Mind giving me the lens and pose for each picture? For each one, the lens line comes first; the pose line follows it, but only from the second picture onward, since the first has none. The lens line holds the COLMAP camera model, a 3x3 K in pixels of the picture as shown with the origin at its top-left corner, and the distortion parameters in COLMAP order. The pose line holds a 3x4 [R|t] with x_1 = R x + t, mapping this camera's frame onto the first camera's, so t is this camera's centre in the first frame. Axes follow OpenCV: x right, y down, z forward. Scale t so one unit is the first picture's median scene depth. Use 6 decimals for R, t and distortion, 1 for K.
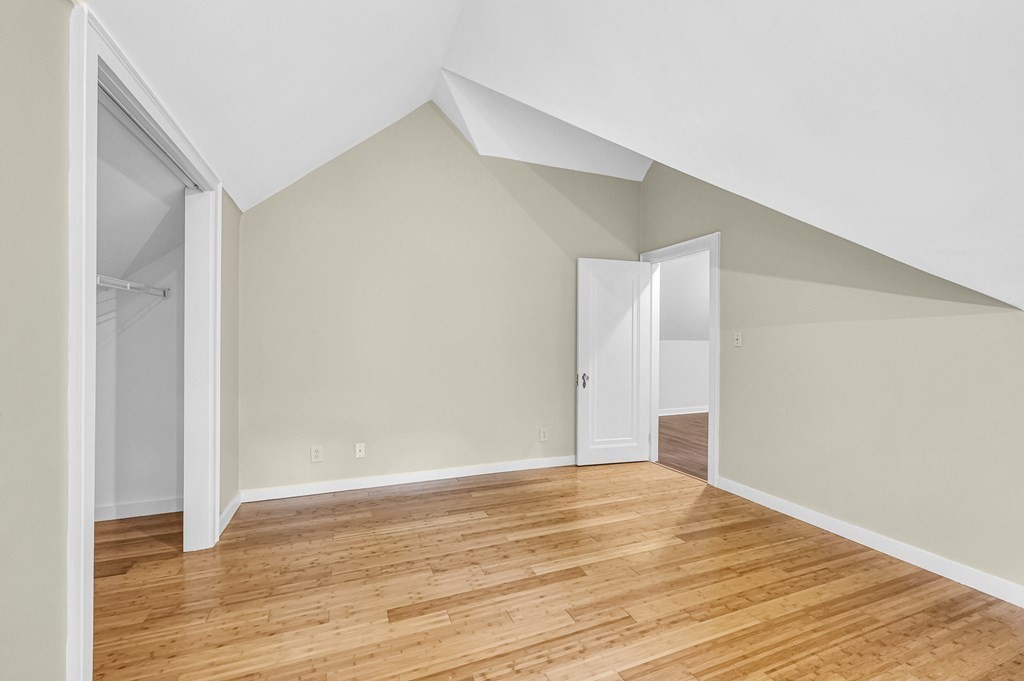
lens RADIAL K [[426.9, 0, 510.6], [0, 426.9, 348.0], [0, 0, 1]] dist [0.002015, 0.000413]
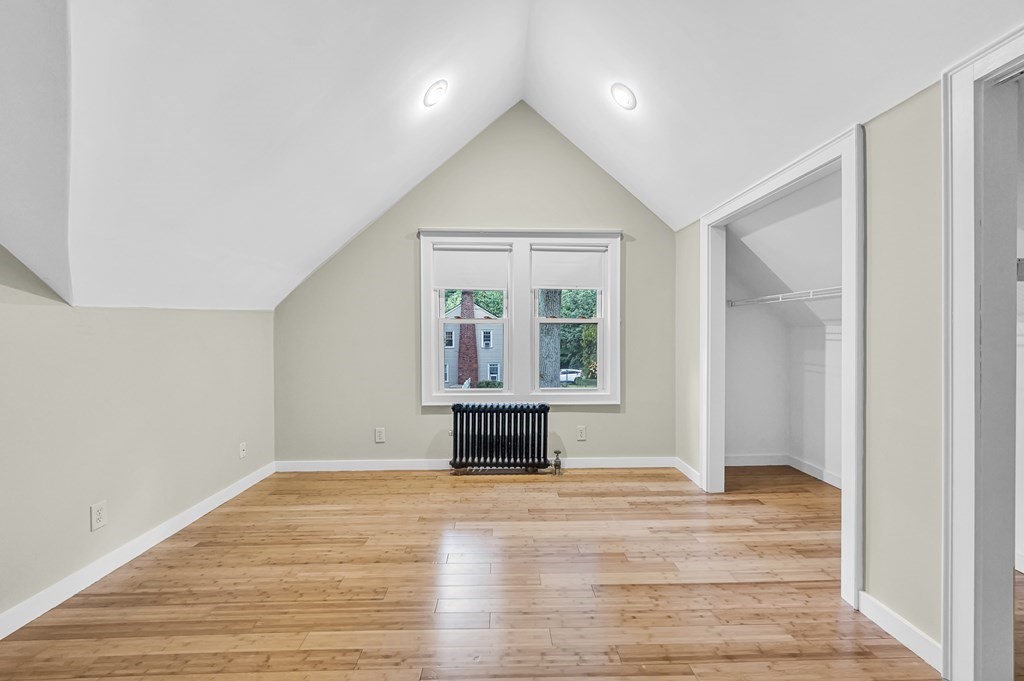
lens RADIAL K [[404.1, 0, 507.5], [0, 404.1, 337.5], [0, 0, 1]] dist [0.000391, 0.000081]
pose [[-0.943829, -0.003727, 0.330415, -0.123546], [-0.001081, 0.999966, 0.008191, -0.022501], [-0.330434, 0.007374, -0.943800, 1.676912]]
